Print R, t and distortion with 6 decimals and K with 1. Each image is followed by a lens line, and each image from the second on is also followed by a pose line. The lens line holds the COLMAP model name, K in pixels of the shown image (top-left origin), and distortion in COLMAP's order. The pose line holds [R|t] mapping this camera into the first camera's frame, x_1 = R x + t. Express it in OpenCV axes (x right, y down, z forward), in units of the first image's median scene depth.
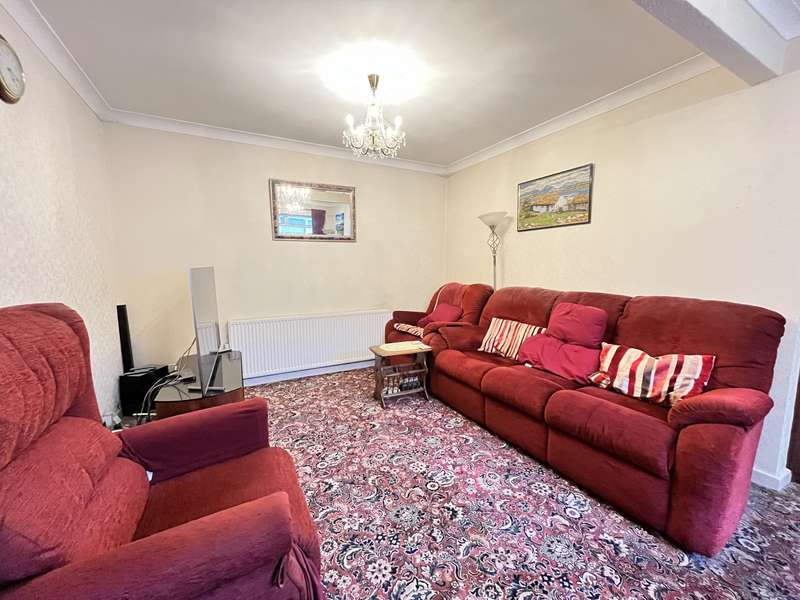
lens RADIAL K [[321.2, 0, 401.2], [0, 321.2, 301.3], [0, 0, 1]] dist [-0.004022, -0.000442]
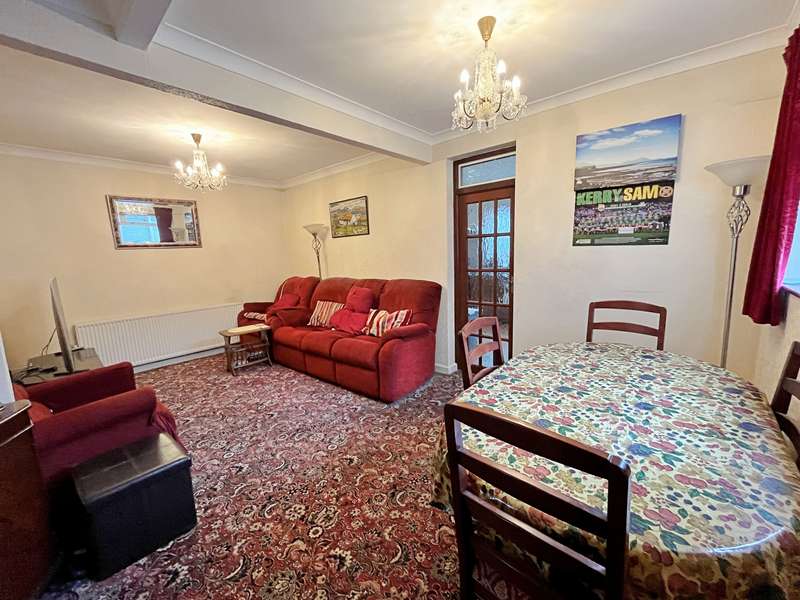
lens RADIAL K [[321.2, 0, 397.4], [0, 321.2, 299.9], [0, 0, 1]] dist [-0.004022, -0.000442]
pose [[0.935468, -0.084687, 0.343115, 0.146737], [0.075914, 0.996353, 0.038948, 0.021016], [-0.345162, -0.010387, 0.938486, -0.467902]]
